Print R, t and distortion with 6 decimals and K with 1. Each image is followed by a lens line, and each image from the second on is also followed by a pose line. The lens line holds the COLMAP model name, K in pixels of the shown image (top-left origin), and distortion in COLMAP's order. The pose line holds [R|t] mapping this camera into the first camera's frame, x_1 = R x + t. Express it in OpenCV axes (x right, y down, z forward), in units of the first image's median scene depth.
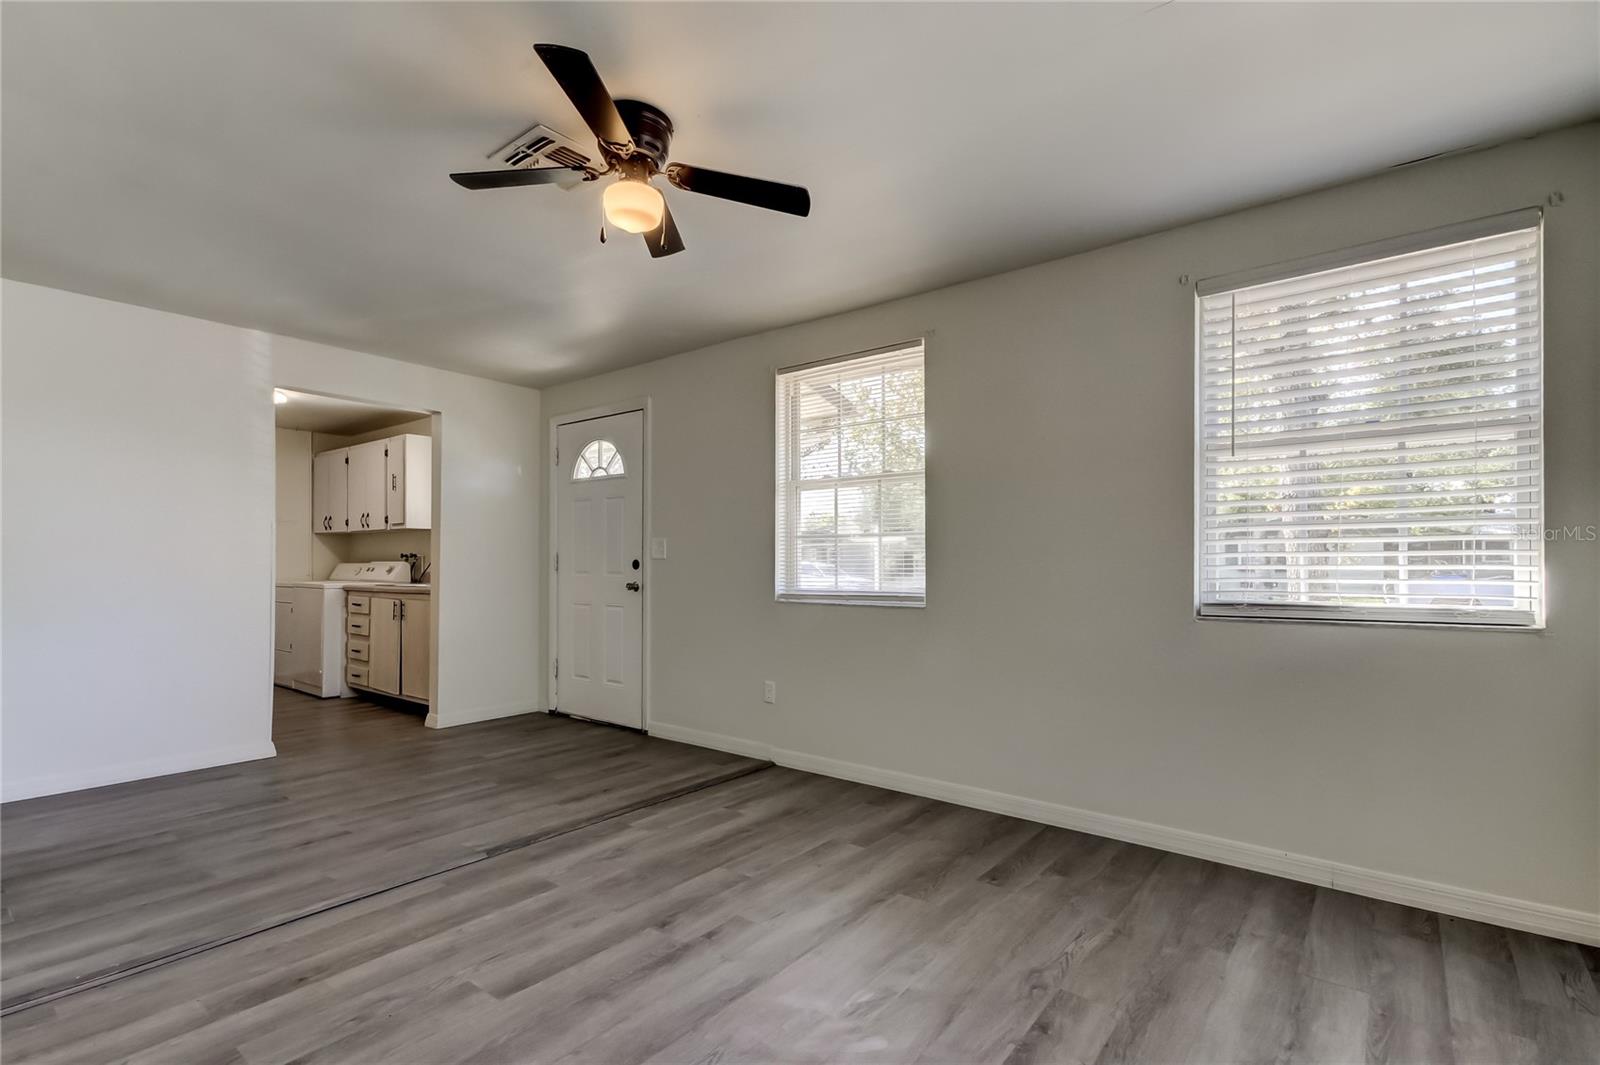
lens RADIAL K [[745.7, 0, 806.4], [0, 745.7, 564.3], [0, 0, 1]] dist [0.026057, -0.008859]
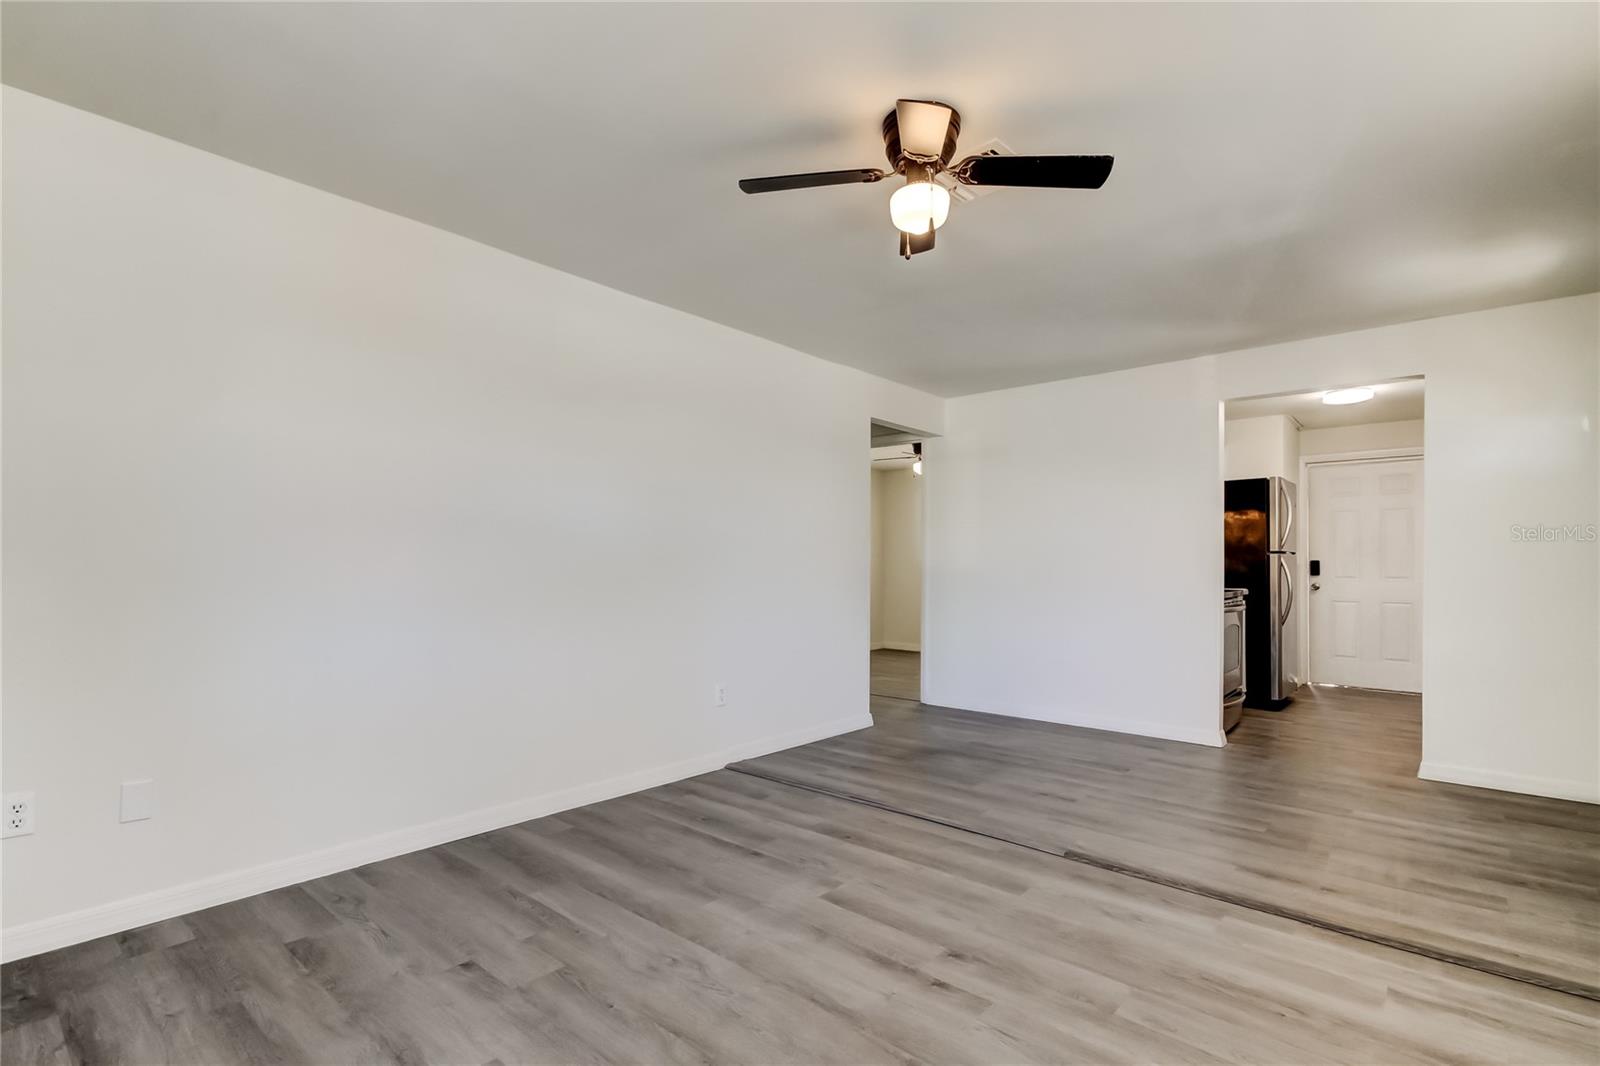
lens RADIAL K [[745.7, 0, 789.8], [0, 745.7, 566.1], [0, 0, 1]] dist [0.026057, -0.008859]
pose [[-0.070389, -0.004267, -0.997511, 0.479643], [-0.002470, 0.999989, -0.004103, 0.002691], [0.997517, 0.002175, -0.070399, 0.549335]]
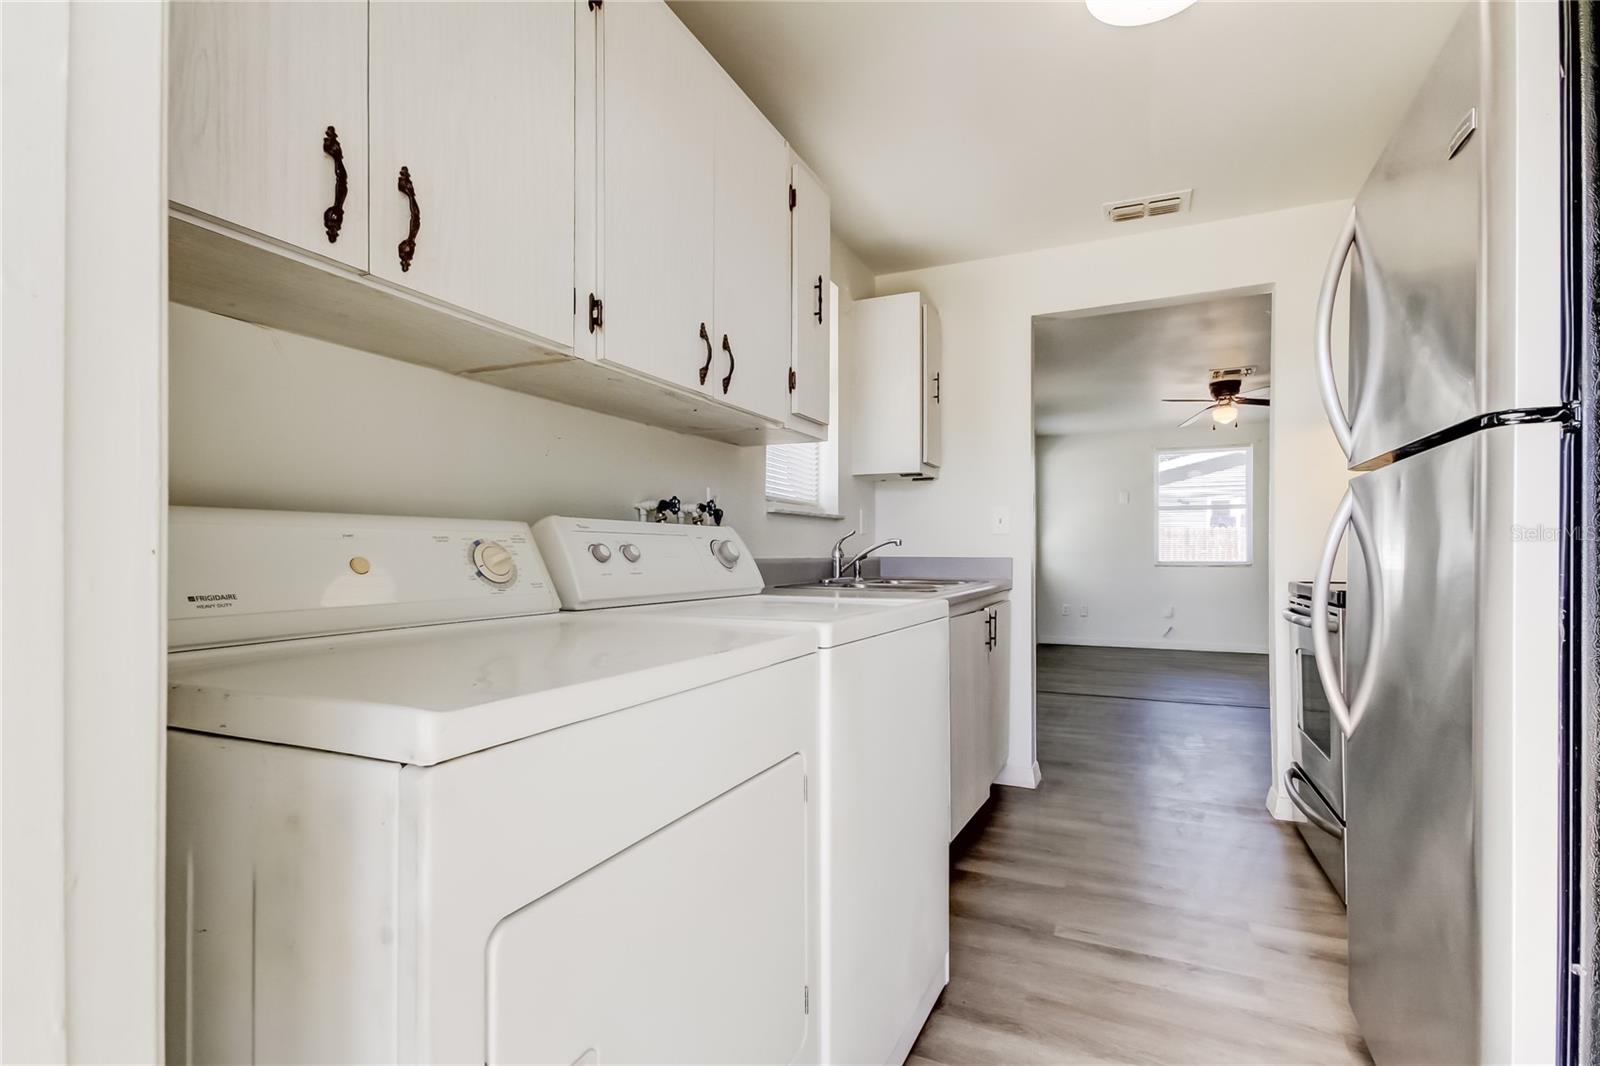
lens RADIAL K [[745.7, 0, 820.9], [0, 745.7, 556.2], [0, 0, 1]] dist [0.026057, -0.008859]
pose [[-0.241751, -0.009294, 0.970294, -1.540421], [-0.002796, 0.999957, 0.008882, 0.008969], [-0.970334, -0.000565, -0.241767, 1.885906]]
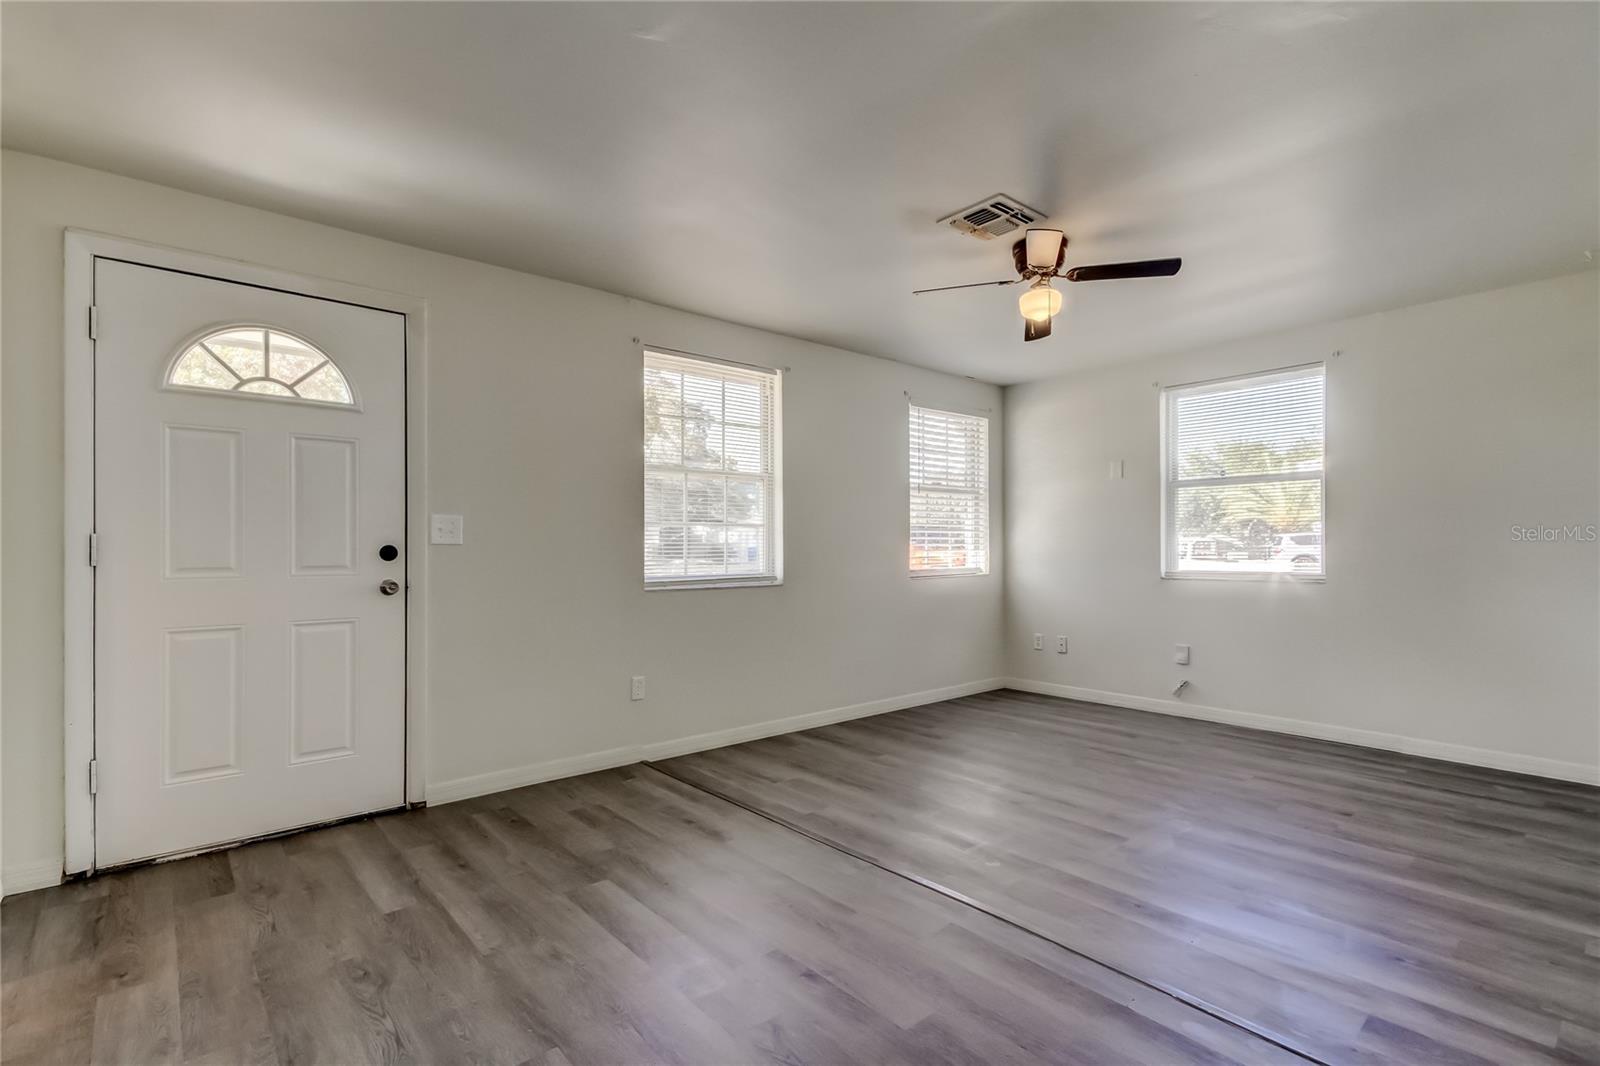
lens RADIAL K [[745.7, 0, 808.0], [0, 745.7, 547.3], [0, 0, 1]] dist [0.026057, -0.008859]
pose [[0.189643, -0.002846, 0.981849, -1.069167], [0.000121, 0.999996, 0.002875, -0.008631], [-0.981853, -0.000426, 0.189642, 0.715278]]
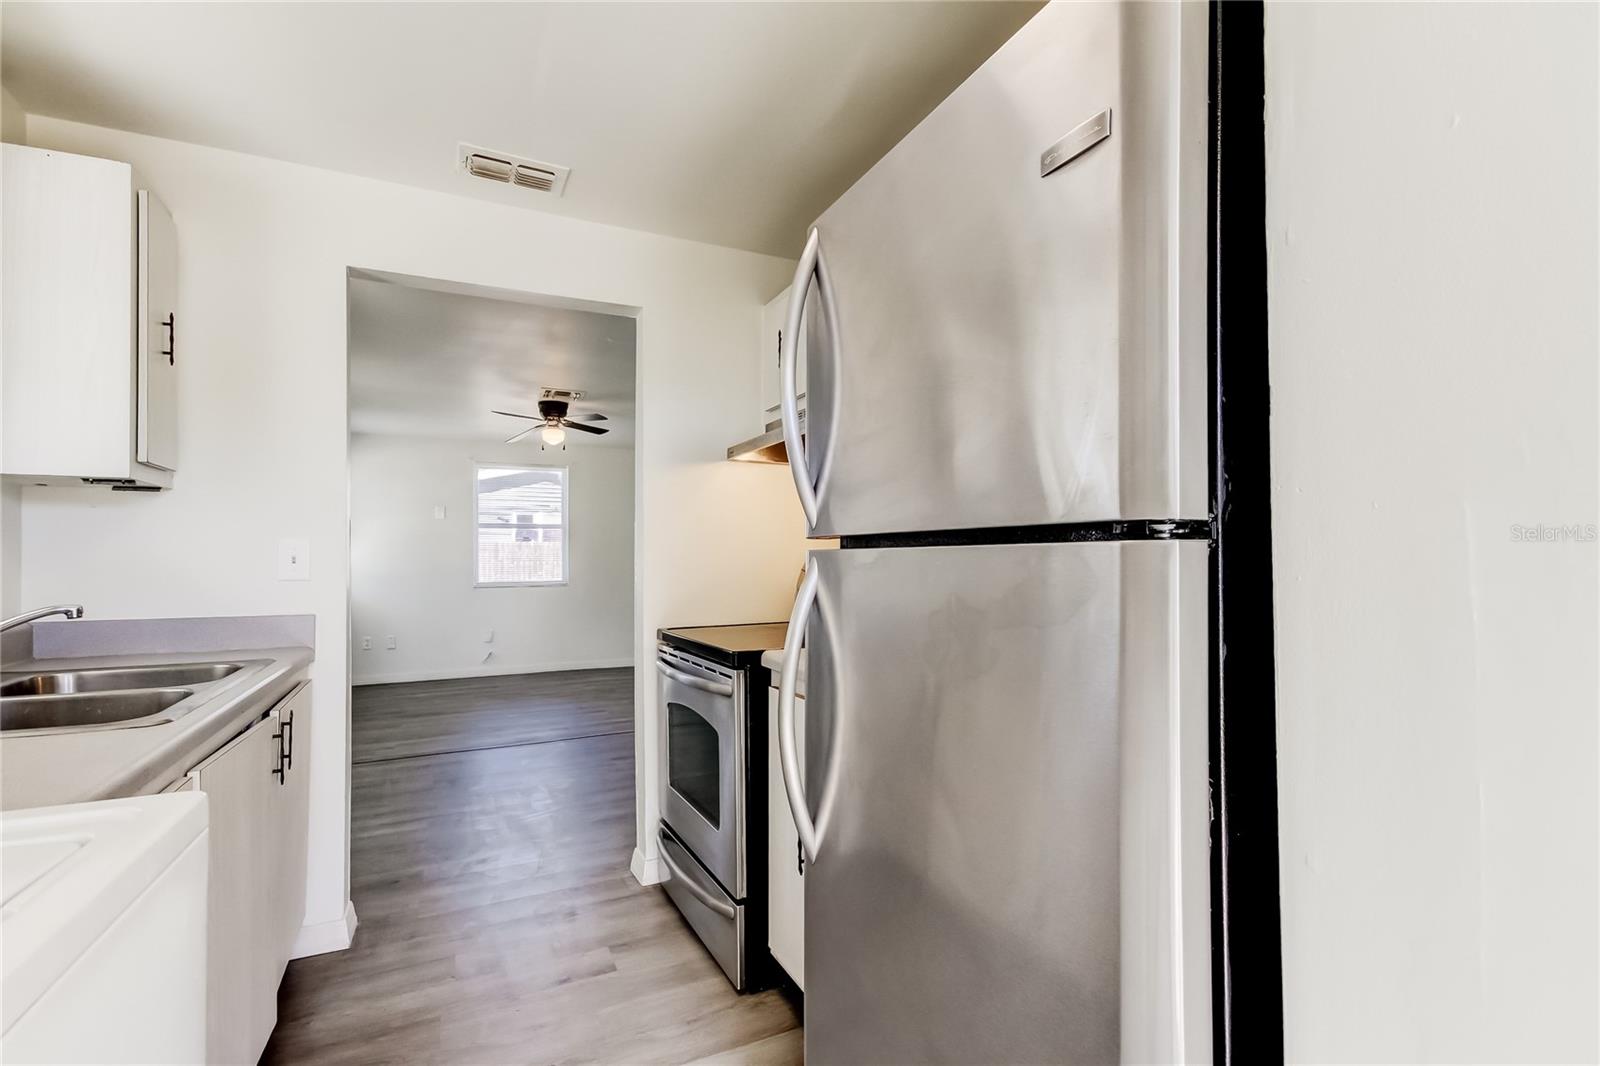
lens RADIAL K [[745.7, 0, 801.1], [0, 745.7, 550.5], [0, 0, 1]] dist [0.026057, -0.008859]
pose [[-0.890897, 0.003224, 0.454194, -1.349232], [-0.001489, 0.999949, -0.010018, -0.029384], [-0.454203, -0.009601, -0.890846, 1.809023]]
